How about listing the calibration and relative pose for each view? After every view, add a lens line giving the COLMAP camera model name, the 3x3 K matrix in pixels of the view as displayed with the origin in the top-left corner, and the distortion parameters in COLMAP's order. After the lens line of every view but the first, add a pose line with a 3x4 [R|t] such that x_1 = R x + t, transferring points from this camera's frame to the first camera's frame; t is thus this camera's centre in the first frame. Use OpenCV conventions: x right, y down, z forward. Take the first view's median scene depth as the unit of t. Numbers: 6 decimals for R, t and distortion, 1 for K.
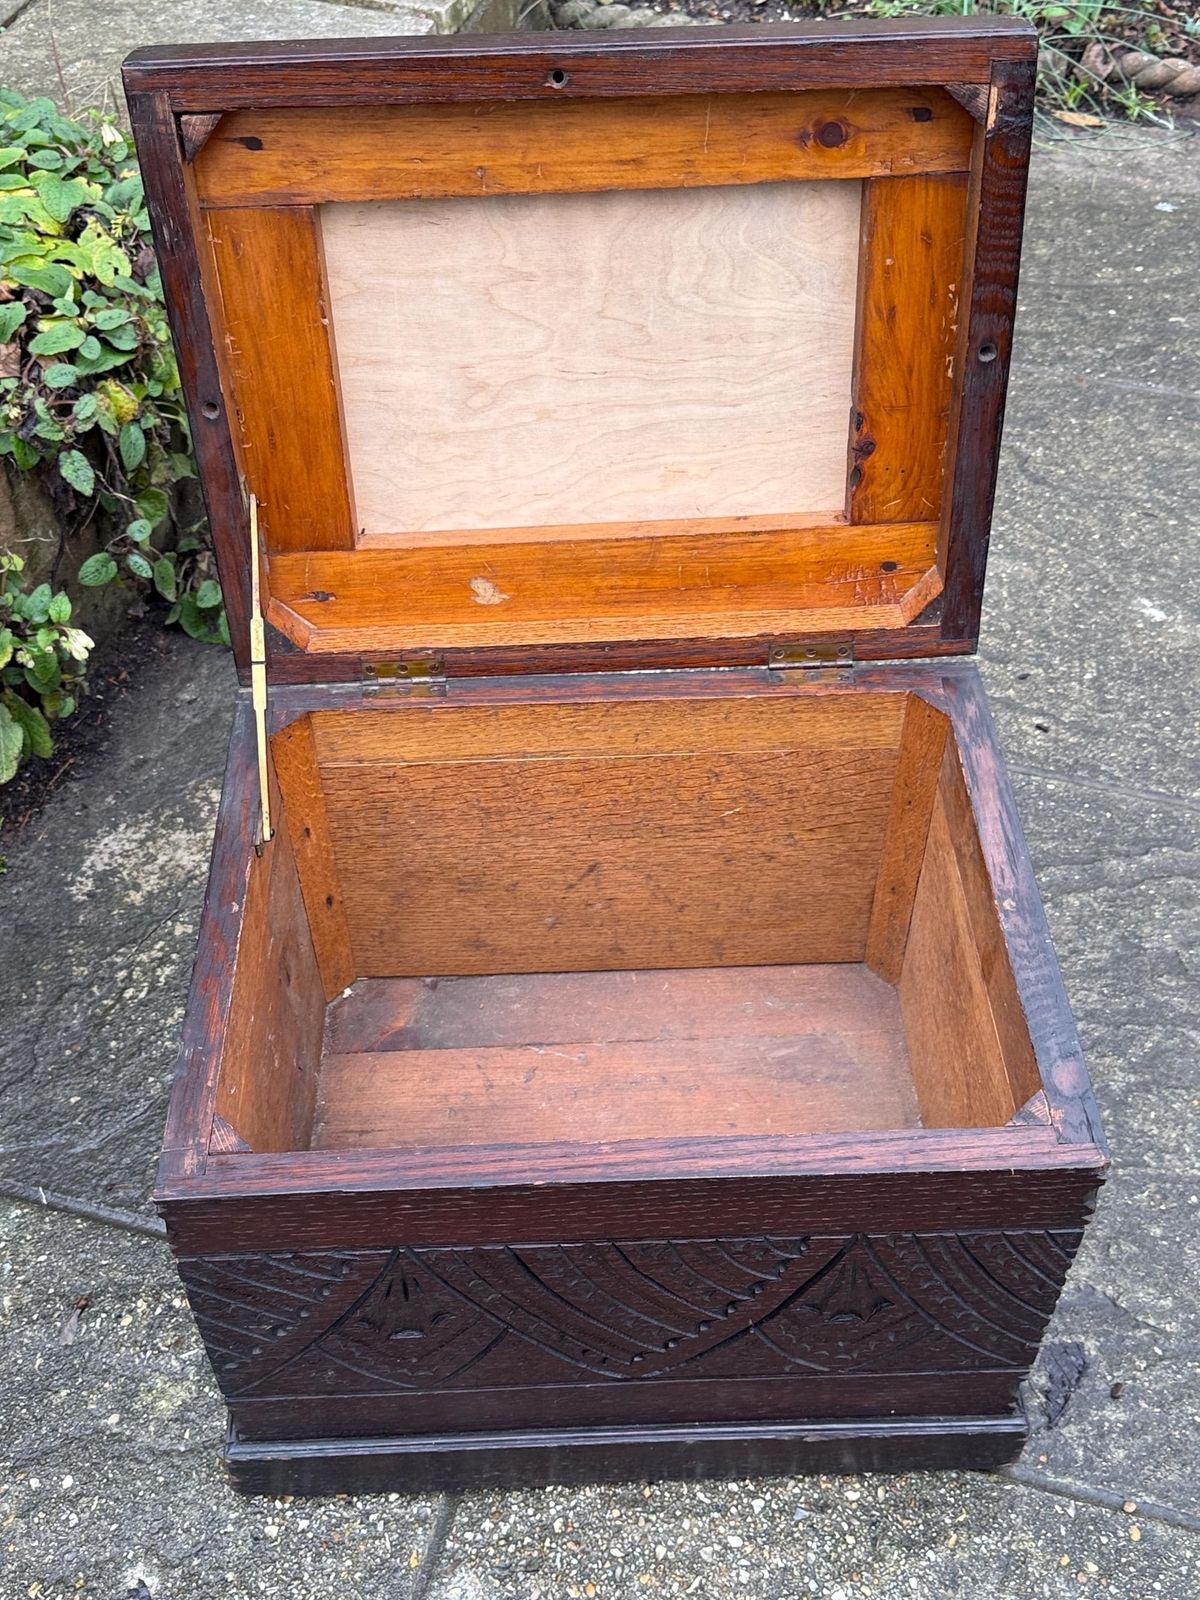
lens RADIAL K [[1682.6, 0, 592.2], [0, 1682.6, 794.1], [0, 0, 1]] dist [0.163318, -0.363175]
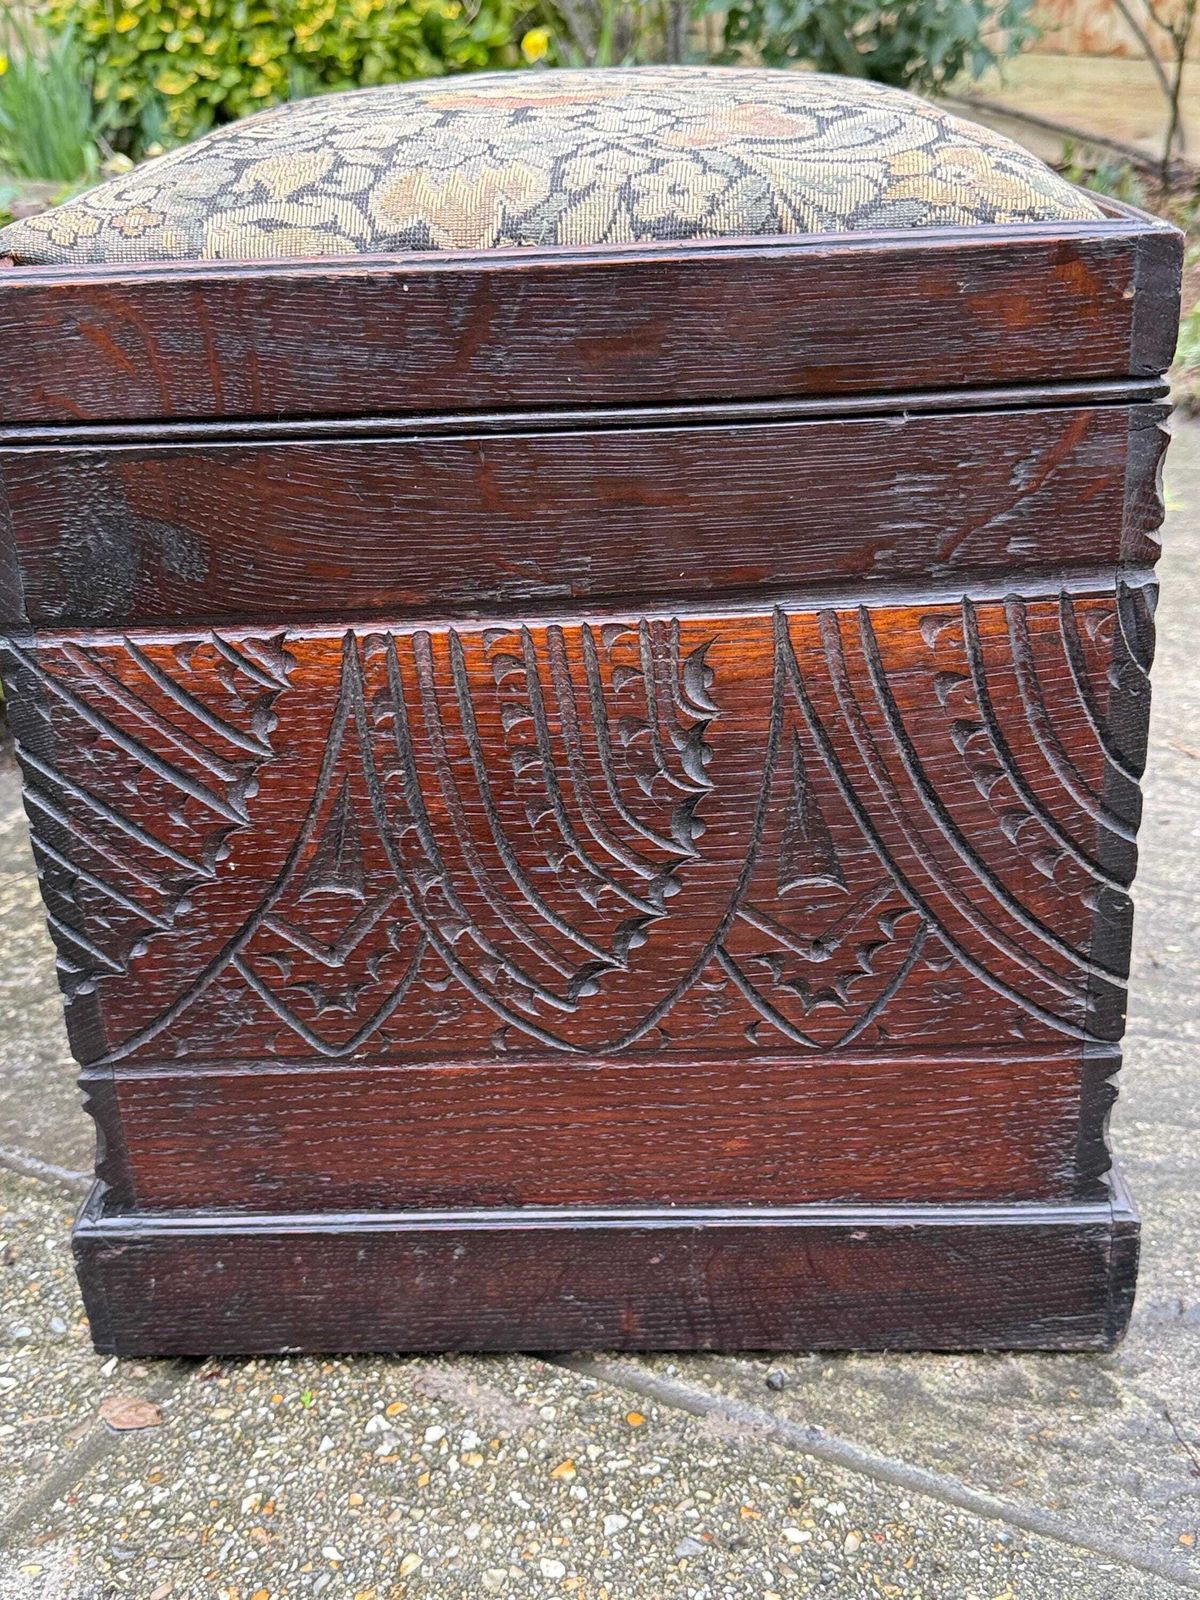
lens RADIAL K [[1712.8, 0, 621.5], [0, 1712.8, 807.5], [0, 0, 1]] dist [0.171470, -0.411231]
pose [[0.976352, 0.058509, -0.208118, 0.198097], [-0.138351, 0.908834, -0.393547, 0.425510], [0.166119, 0.413034, 0.895437, 0.426202]]
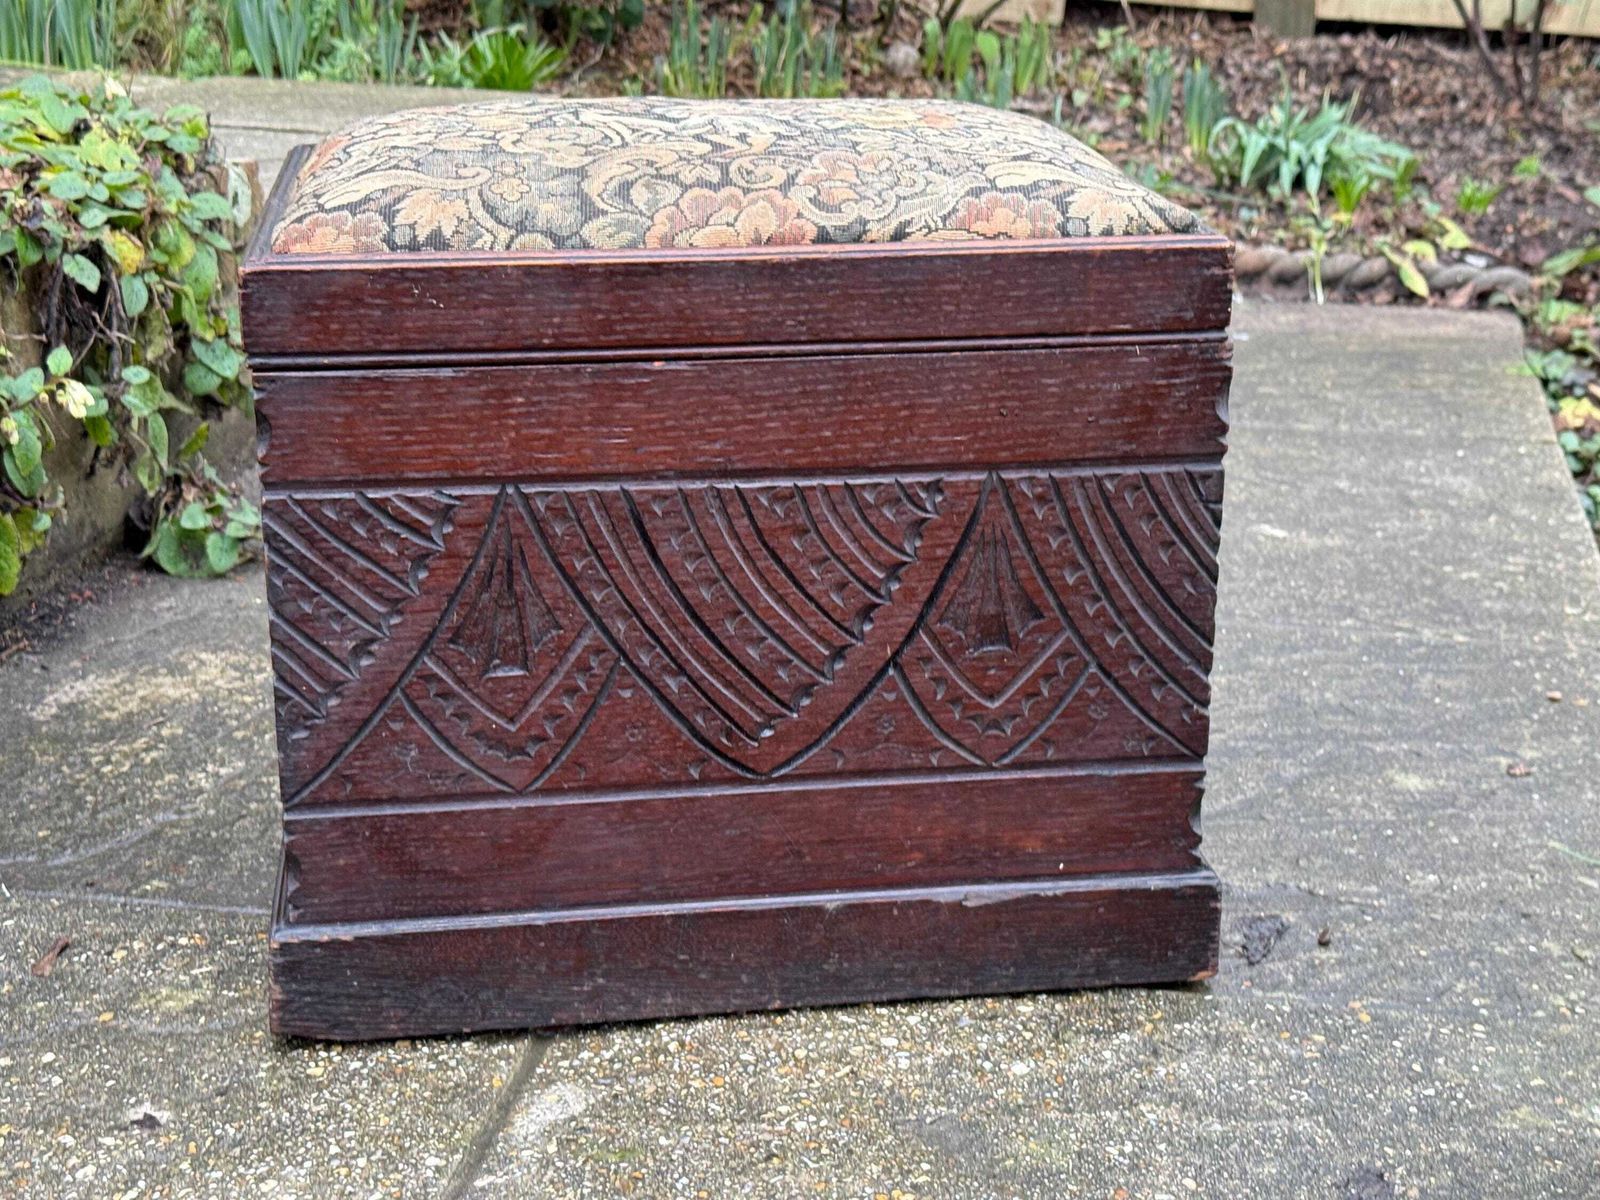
lens RADIAL K [[2452.3, 0, 791.6], [0, 2452.3, 609.2], [0, 0, 1]] dist [0.153618, -0.245208]
pose [[0.995083, -0.027541, 0.095138, -0.069434], [0.069868, 0.876024, -0.477180, 0.804574], [-0.070201, 0.481481, 0.873641, -0.130346]]
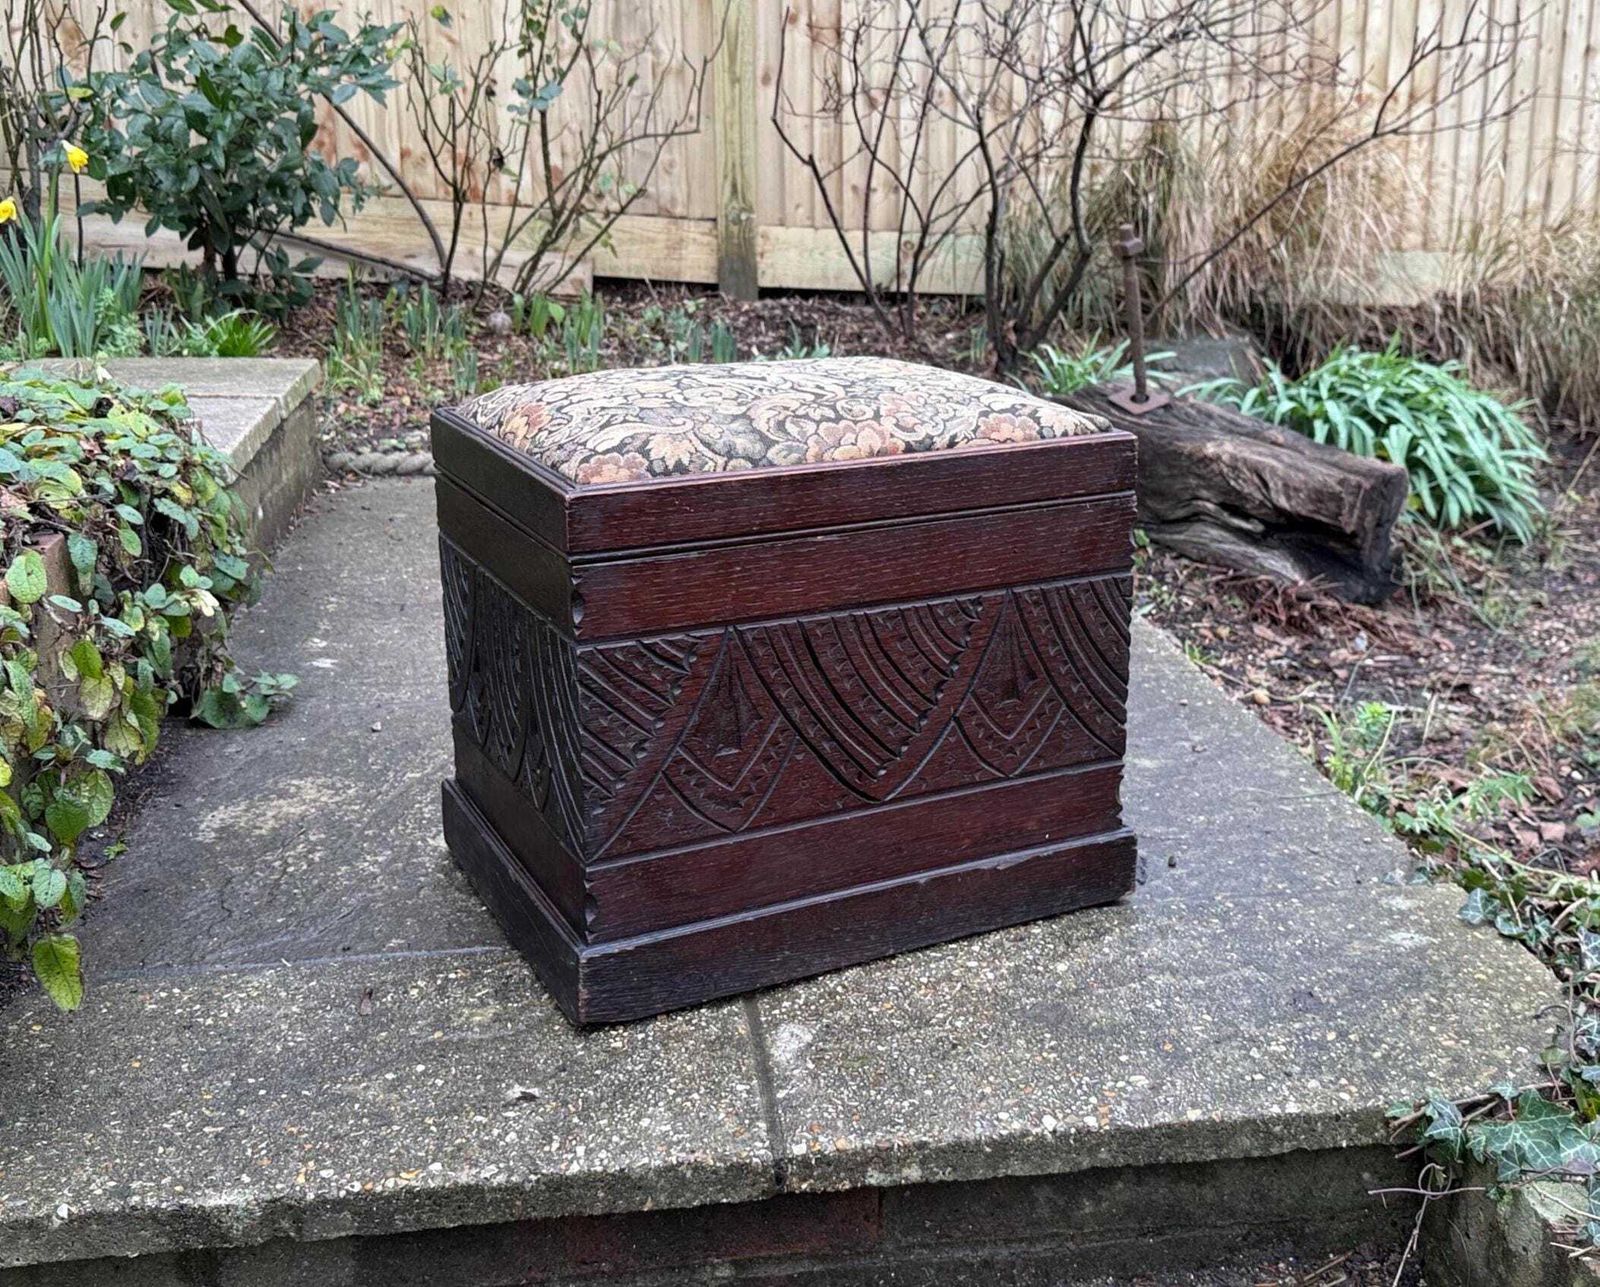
lens RADIAL K [[1732.8, 0, 811.8], [0, 1732.8, 614.4], [0, 0, 1]] dist [0.160167, -0.293909]
pose [[0.911226, -0.114593, 0.395646, -0.498500], [0.304142, 0.834947, -0.458651, 0.765099], [-0.277785, 0.538268, 0.795678, -0.130828]]
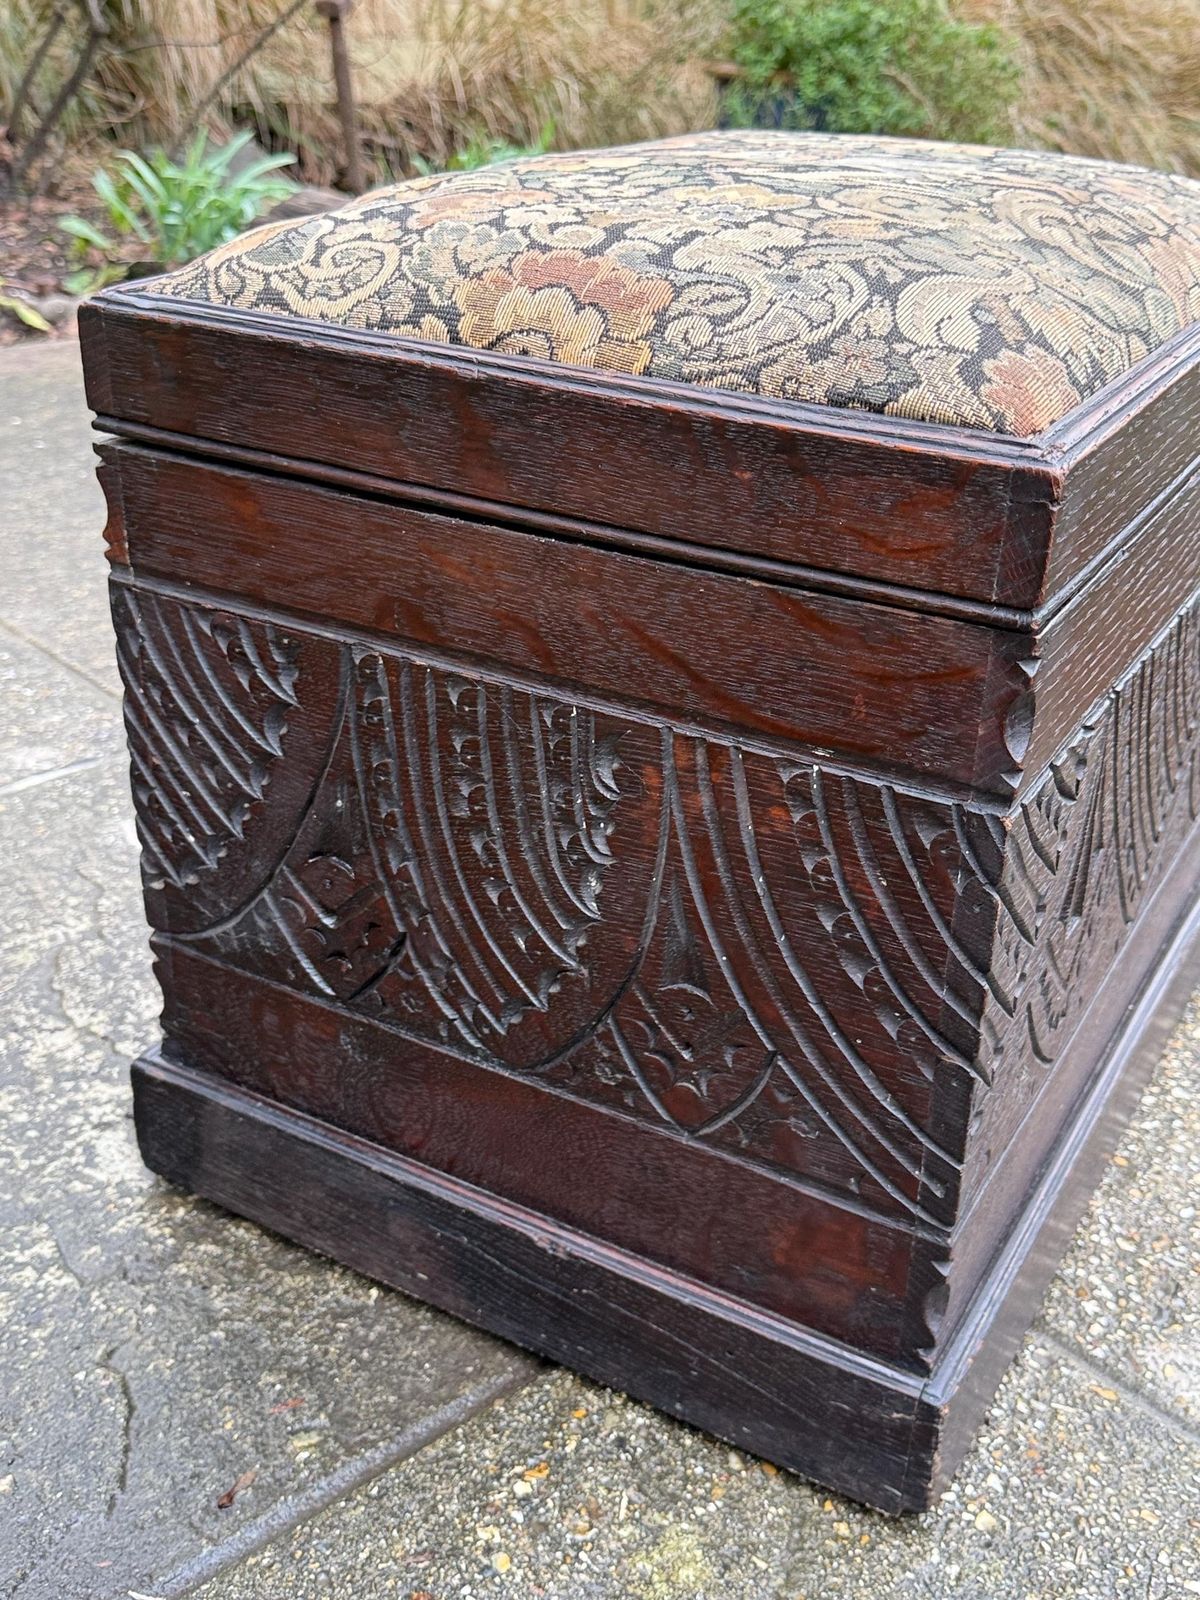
lens RADIAL K [[1778.1, 0, 566.7], [0, 1778.1, 759.0], [0, 0, 1]] dist [0.134260, -0.314170]
pose [[0.539788, -0.349843, 0.765663, -0.648039], [0.605968, 0.792833, -0.064947, 0.172461], [-0.584322, 0.499025, 0.639955, 0.550317]]
